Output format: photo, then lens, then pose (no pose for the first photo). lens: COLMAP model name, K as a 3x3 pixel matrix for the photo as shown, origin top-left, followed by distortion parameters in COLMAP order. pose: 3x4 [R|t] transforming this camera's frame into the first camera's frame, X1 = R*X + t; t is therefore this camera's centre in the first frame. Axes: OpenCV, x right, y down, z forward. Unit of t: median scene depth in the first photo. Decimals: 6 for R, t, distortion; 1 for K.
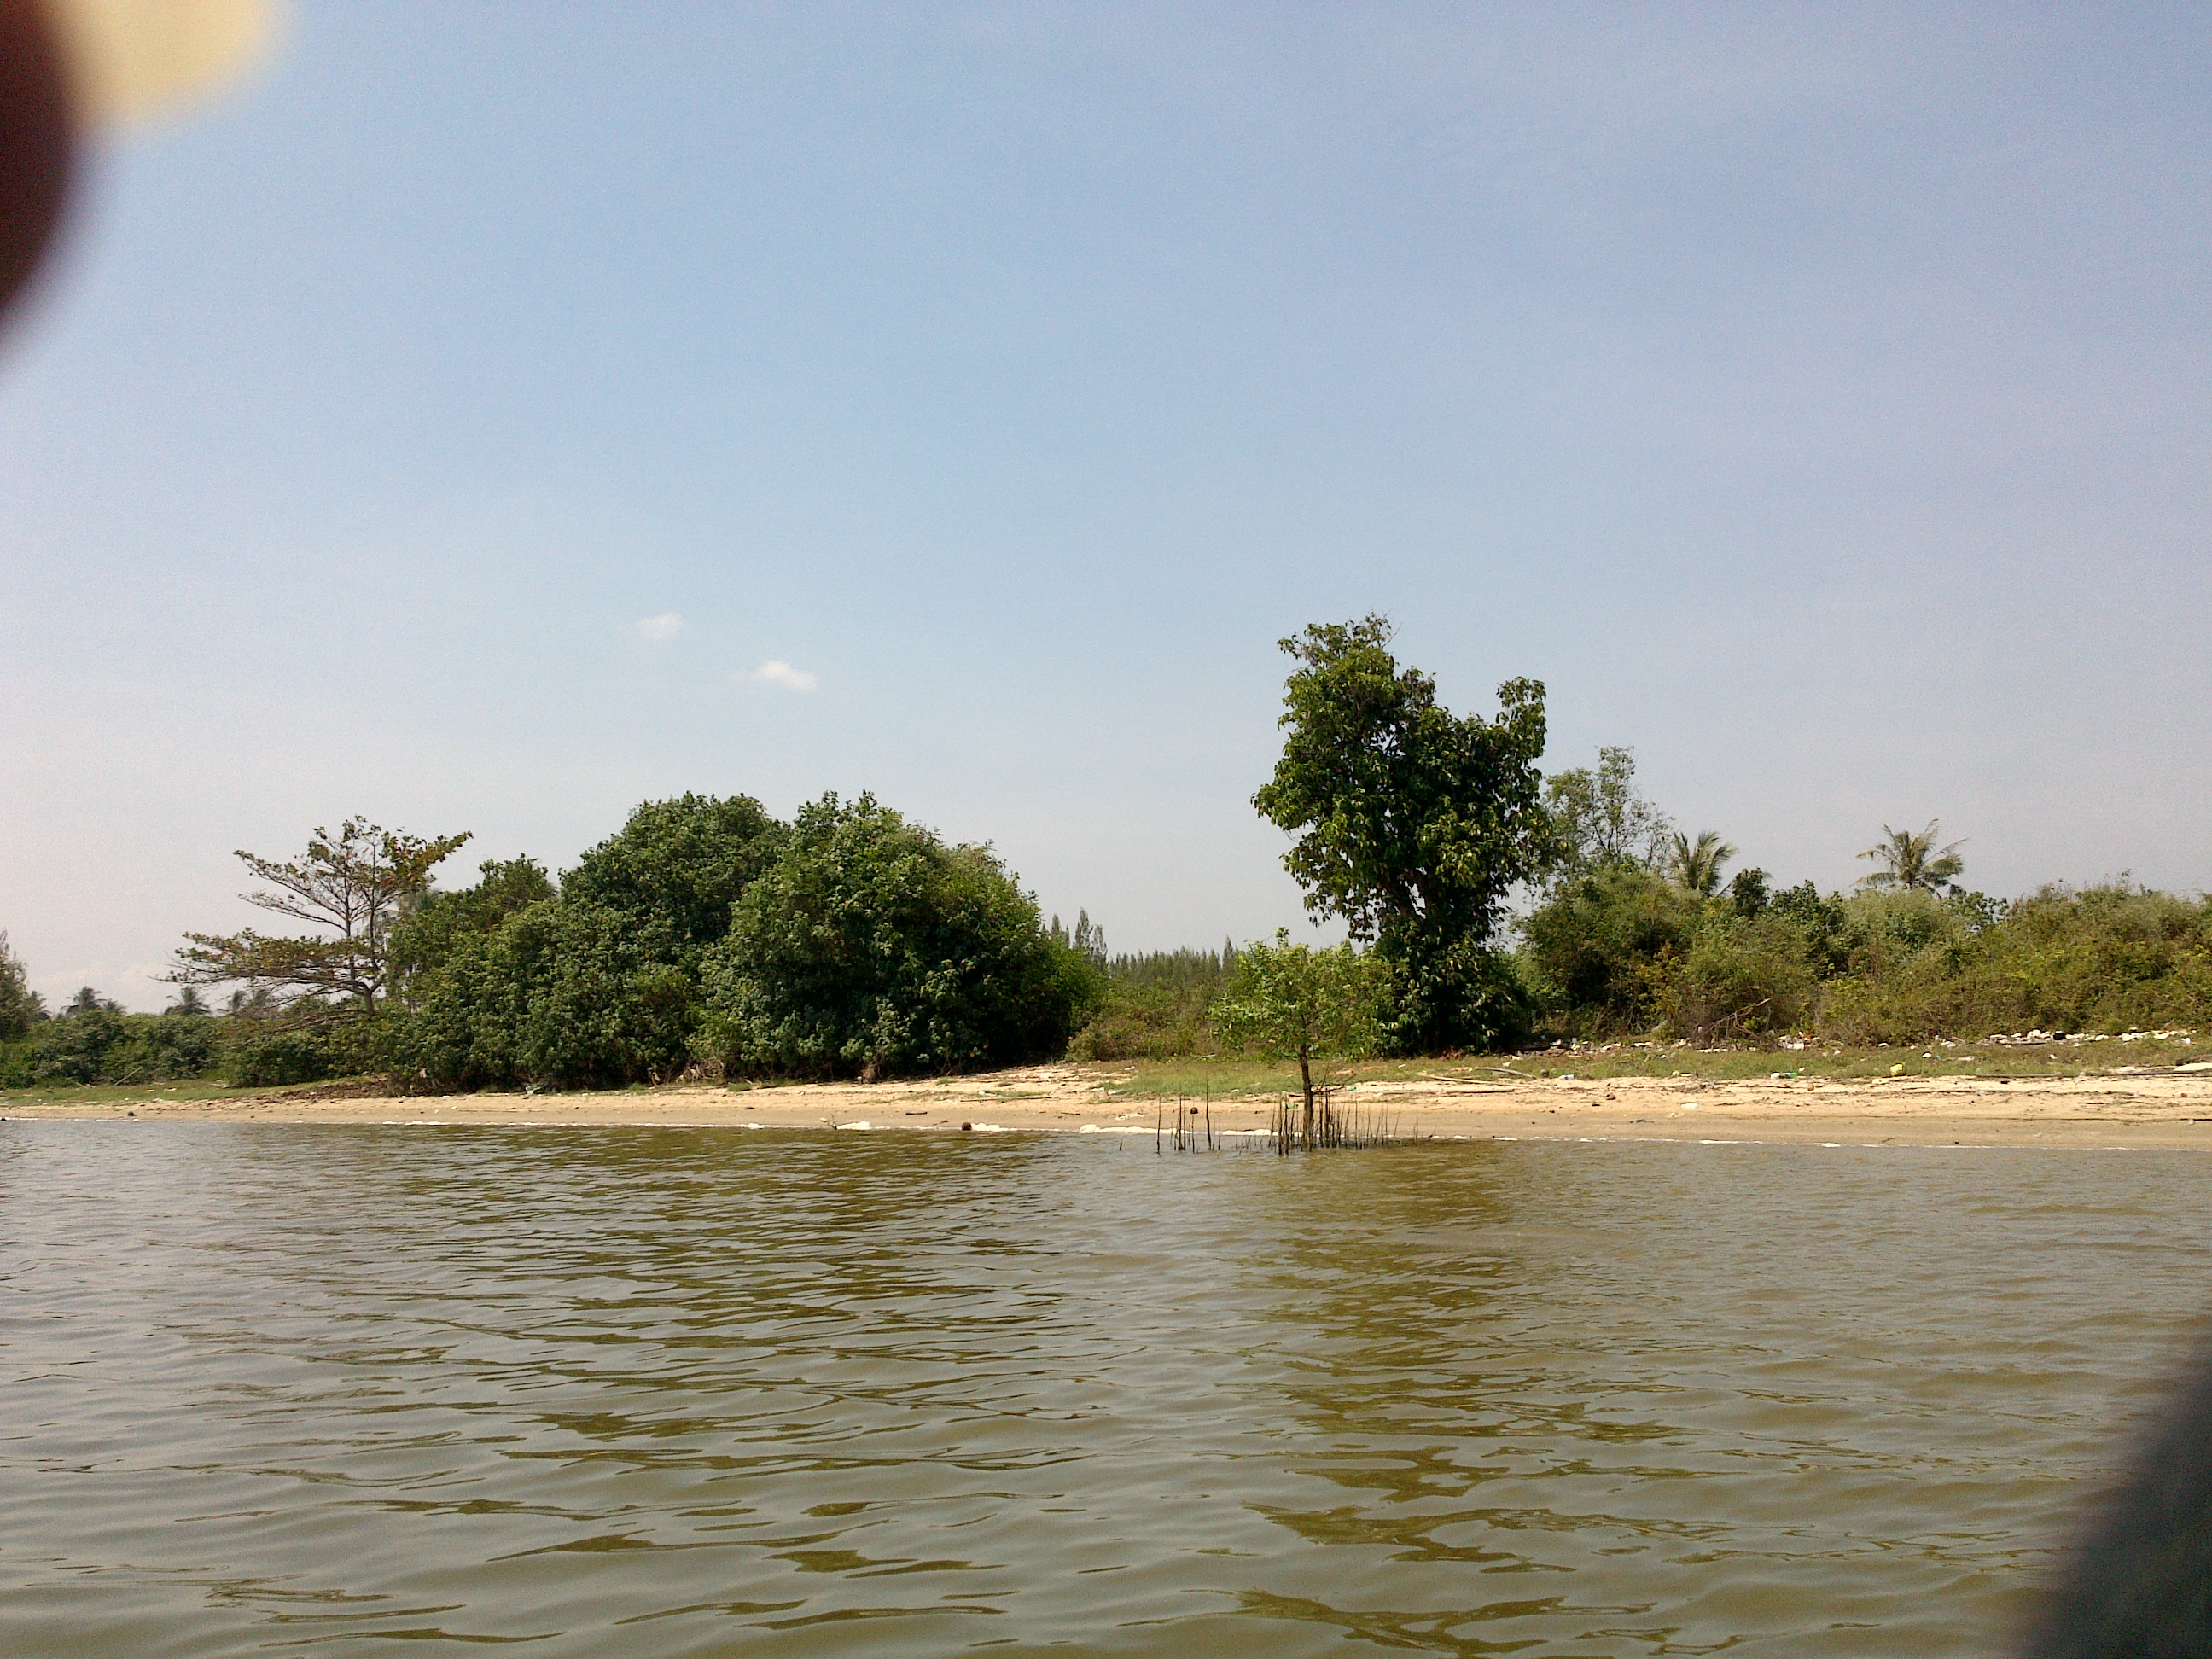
lens RADIAL K [[2035.2, 0, 1130.7], [0, 2035.2, 776.9], [0, 0, 1]] dist [0.046892, 0.016963]
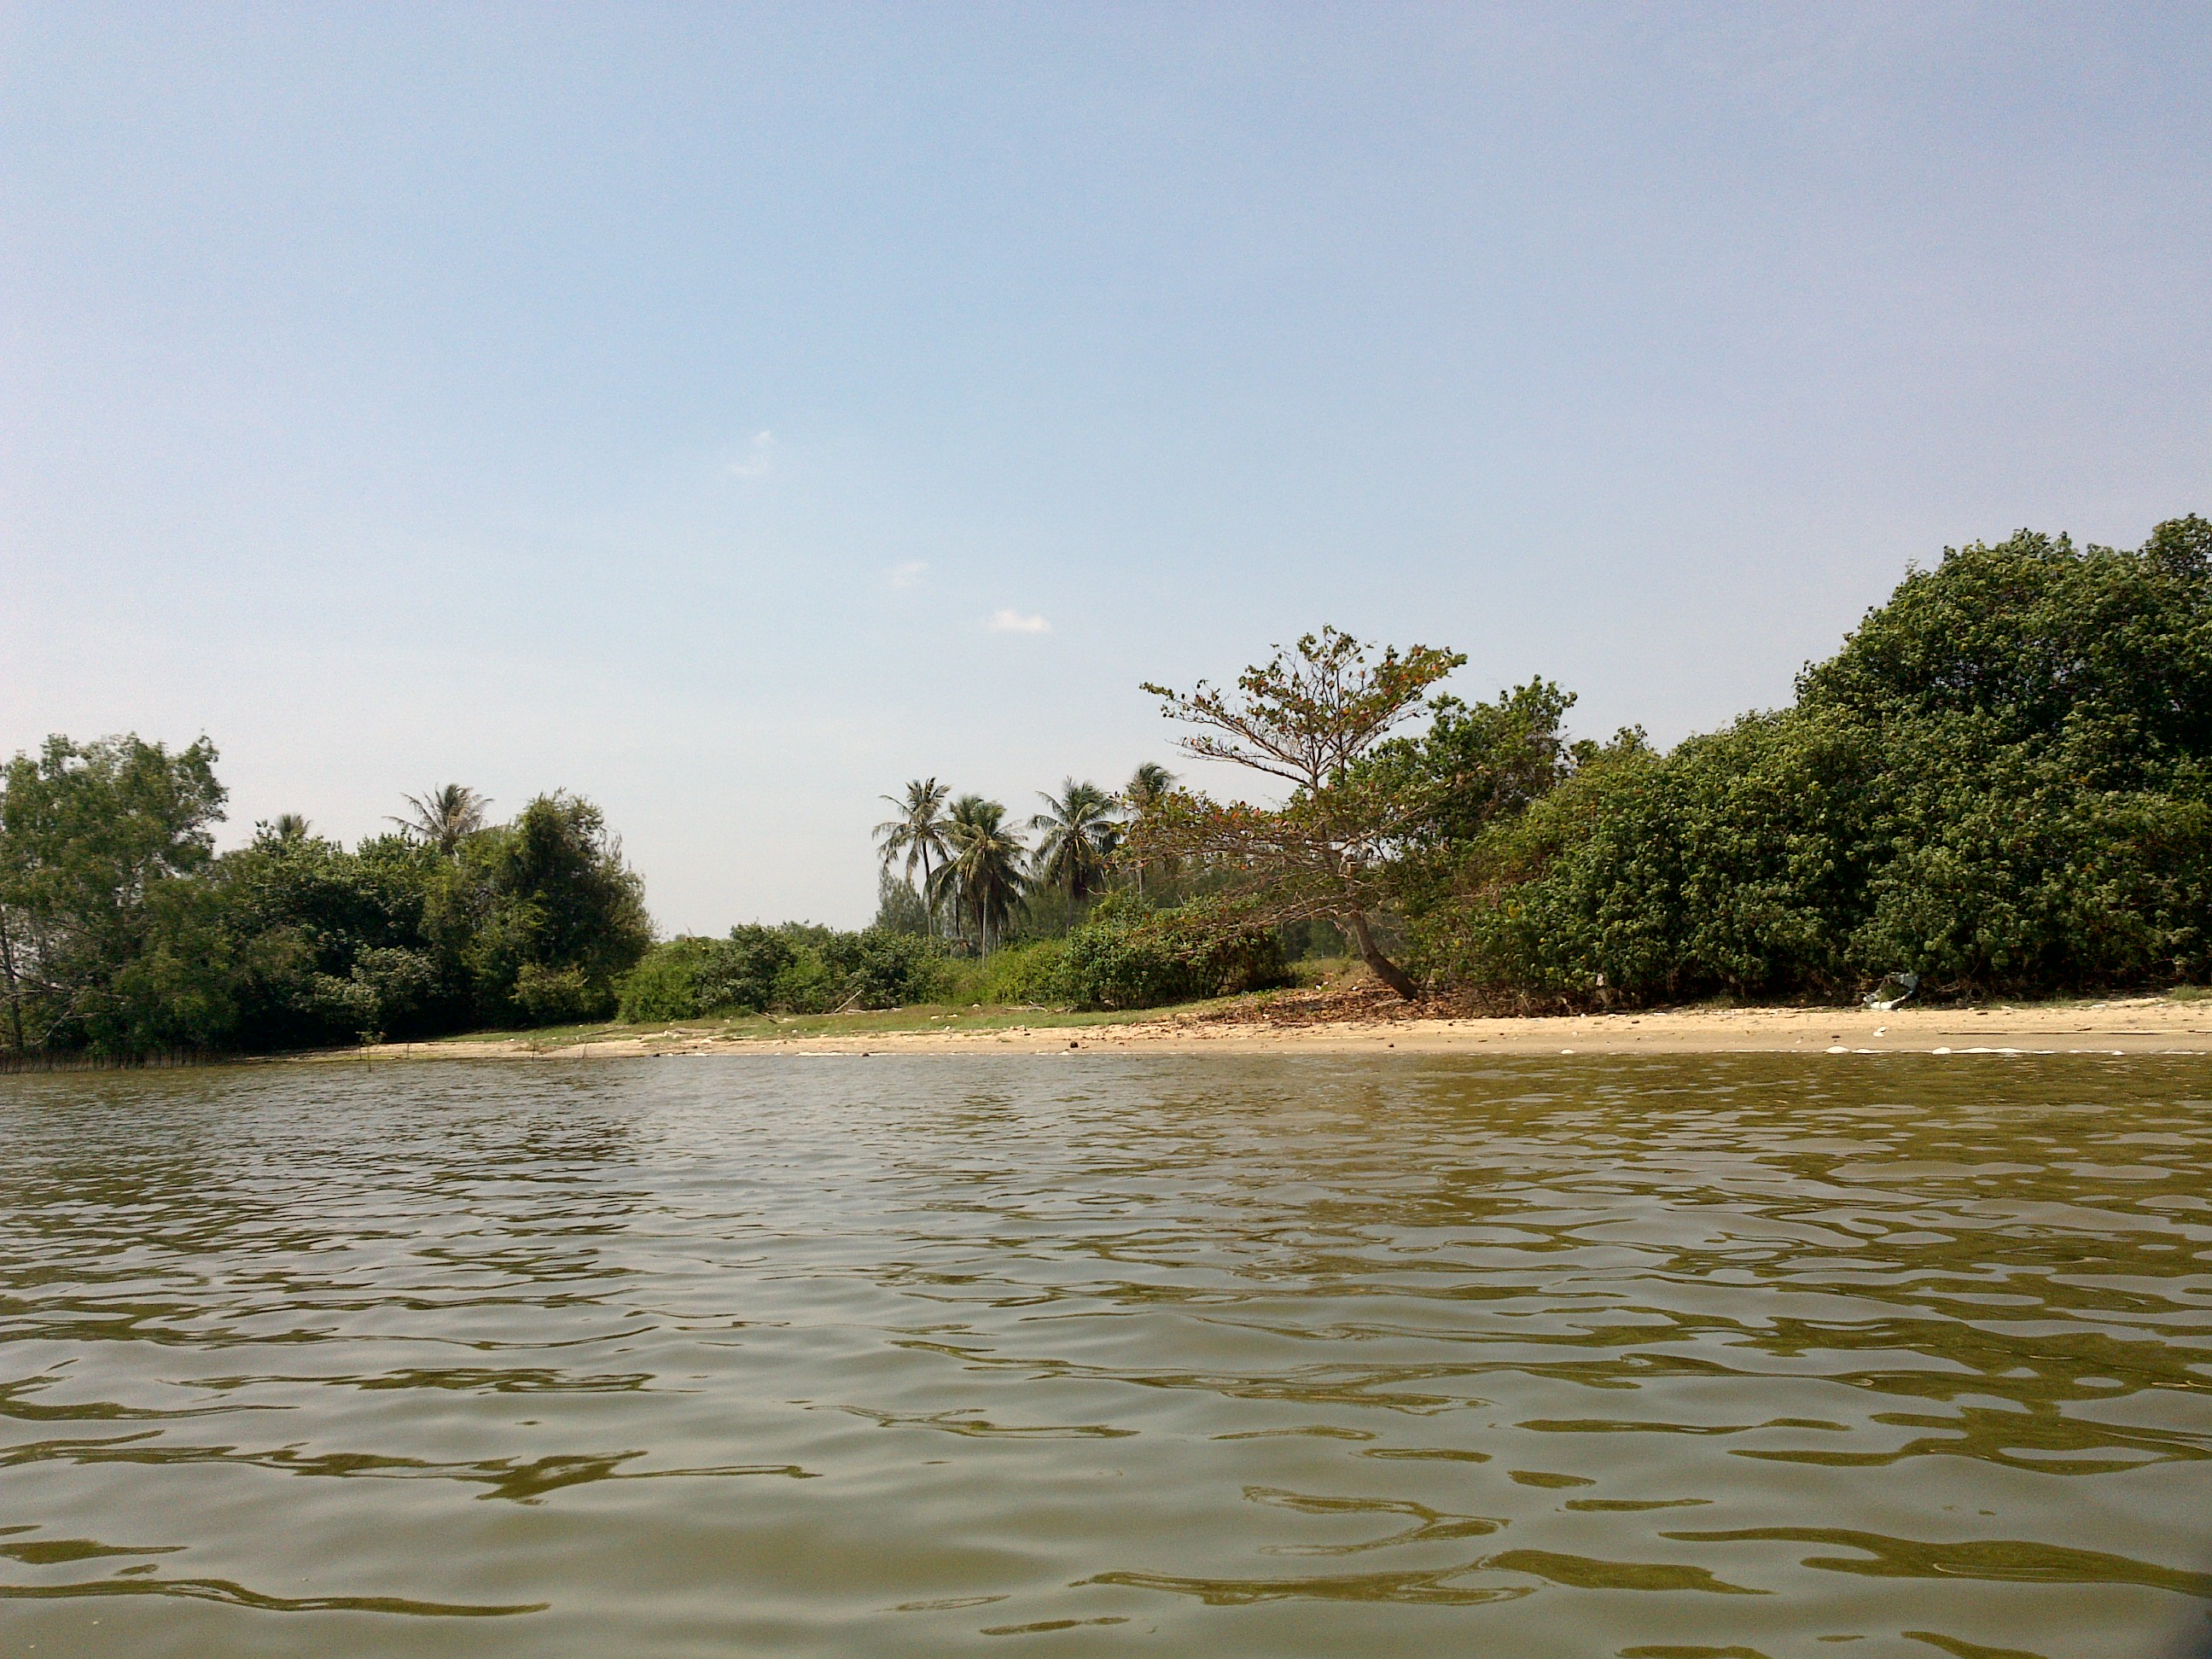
lens RADIAL K [[2035.2, 0, 1130.7], [0, 2035.2, 776.9], [0, 0, 1]] dist [0.046892, 0.016963]
pose [[0.991963, -0.026654, -0.123689, -0.523557], [0.030392, 0.999134, 0.028434, 0.071259], [0.122824, -0.031965, 0.991914, 0.417812]]
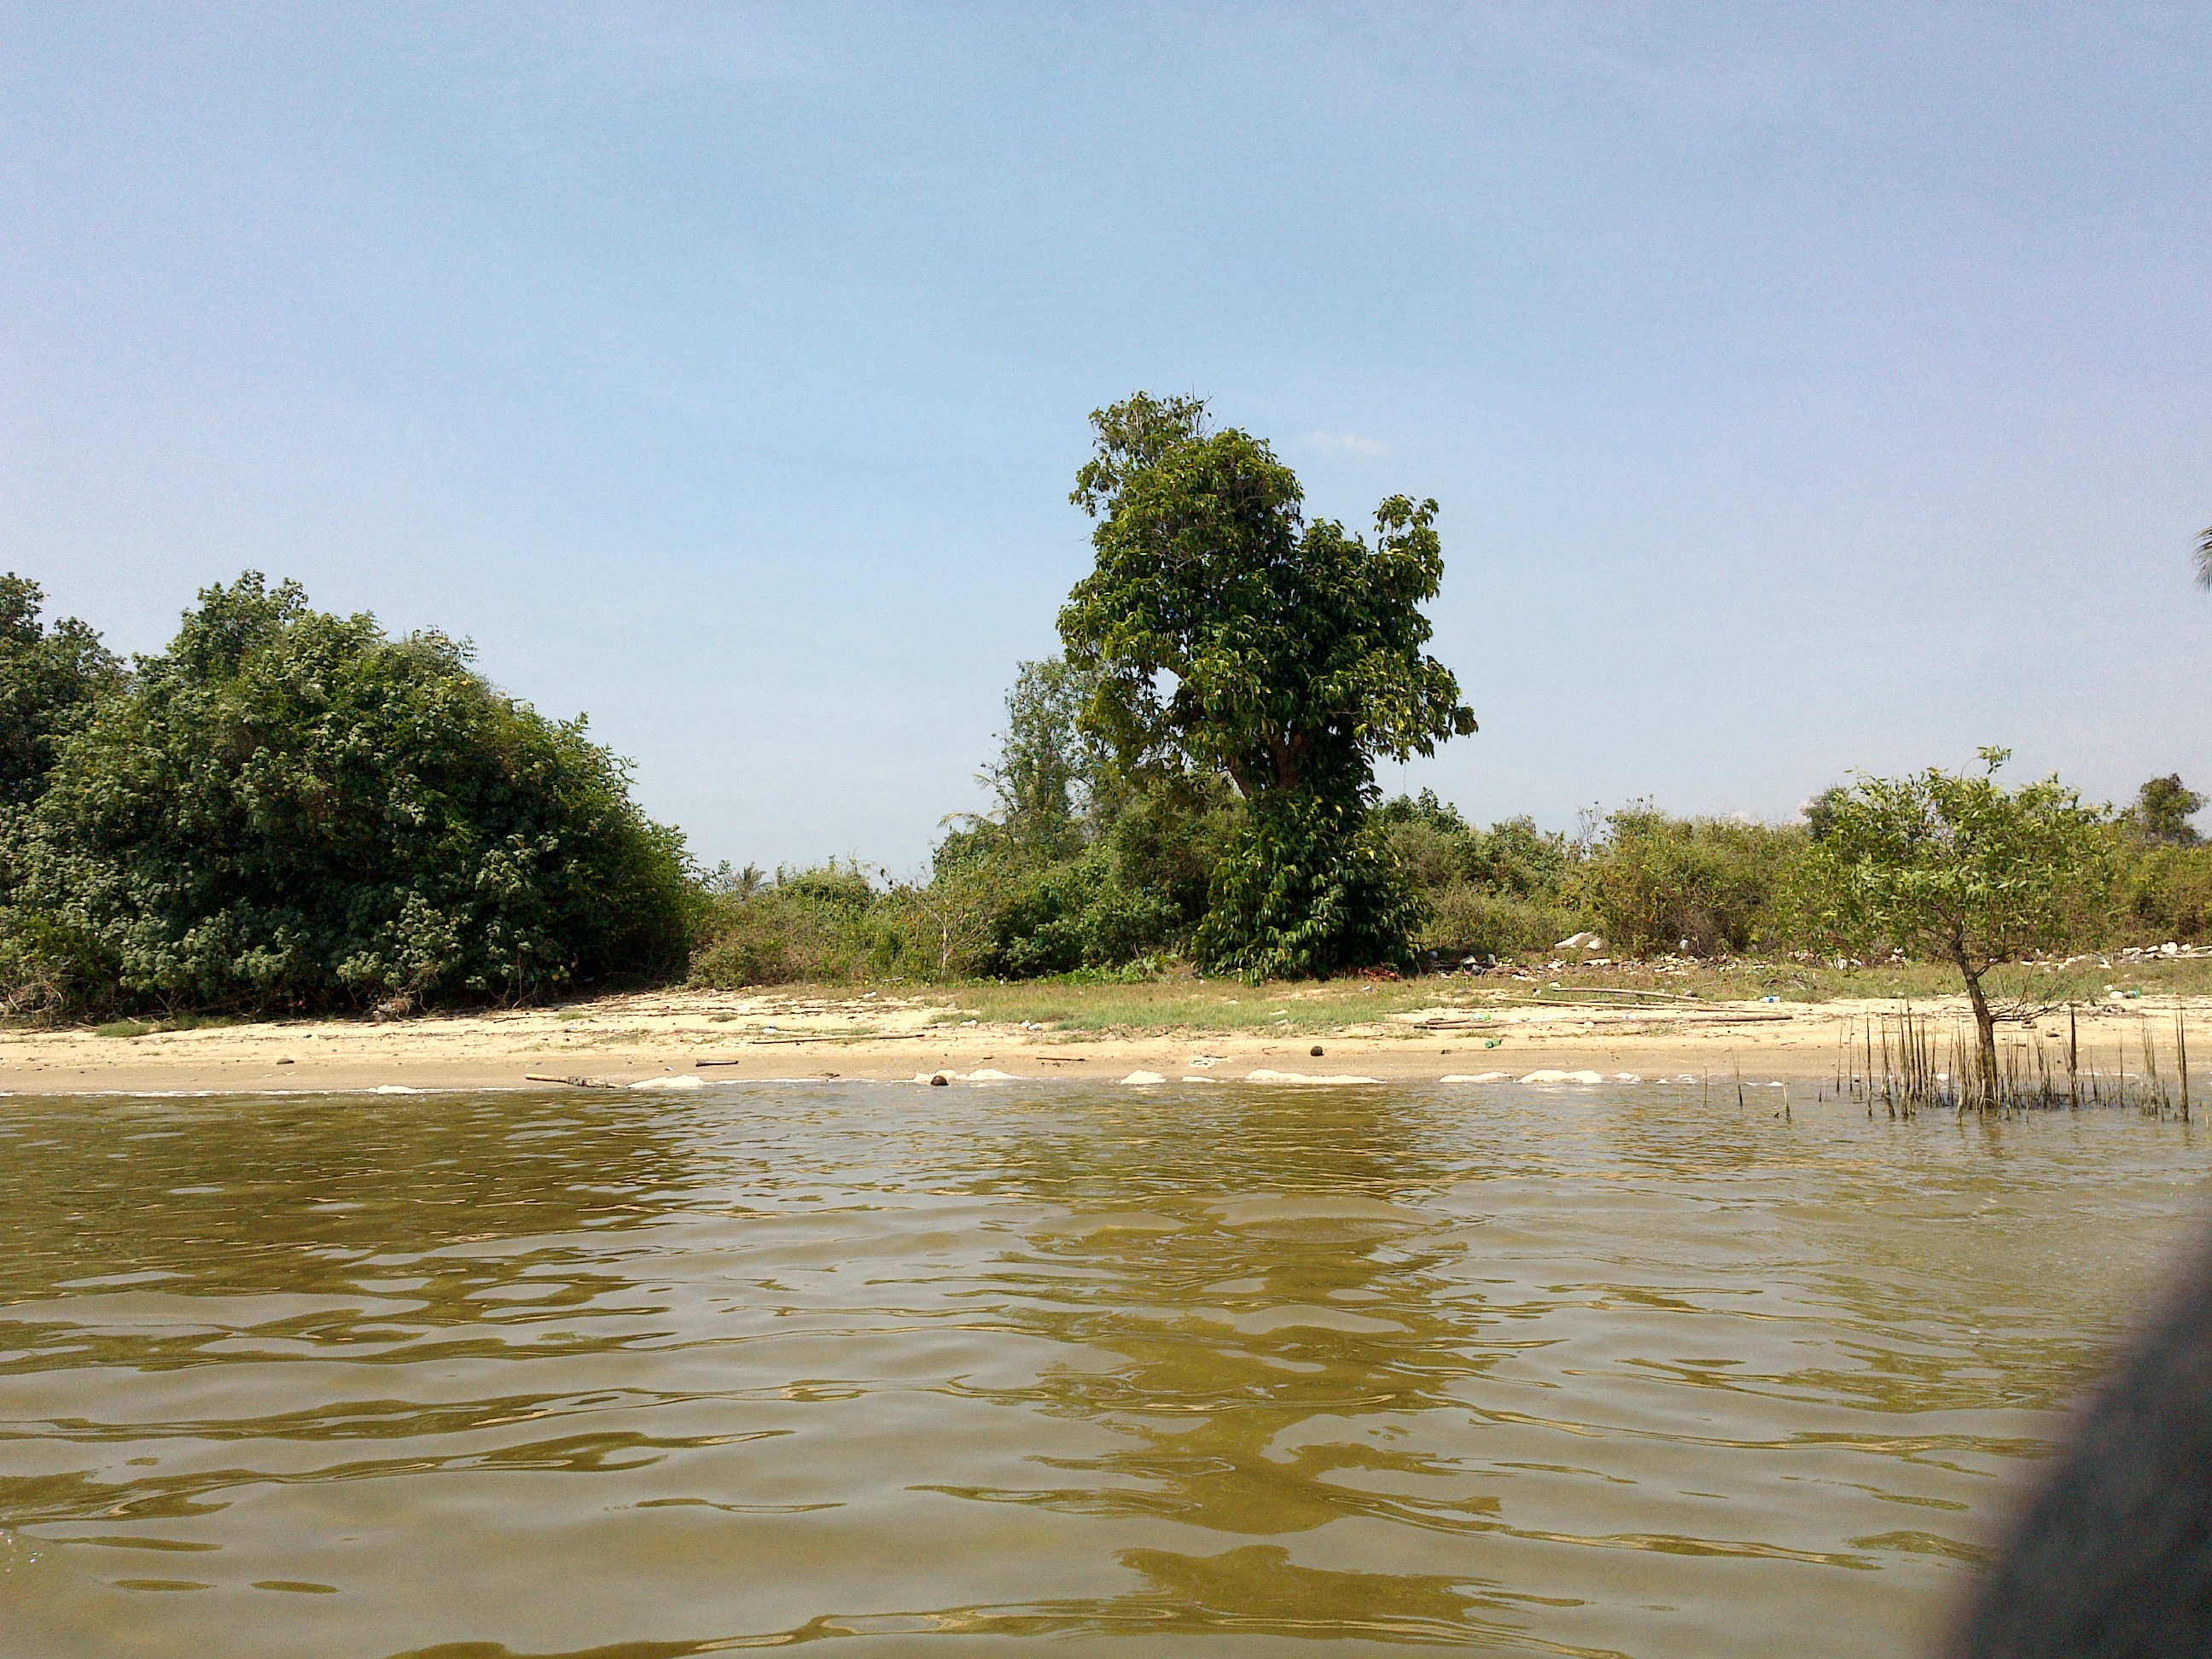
lens RADIAL K [[2012.8, 0, 1147.5], [0, 2012.8, 889.7], [0, 0, 1]] dist [0.134602, -0.294675]
pose [[0.866076, 0.023322, 0.499368, -0.239443], [-0.065058, 0.995674, 0.066332, 0.049931], [-0.495661, -0.089936, 0.863847, 0.323065]]
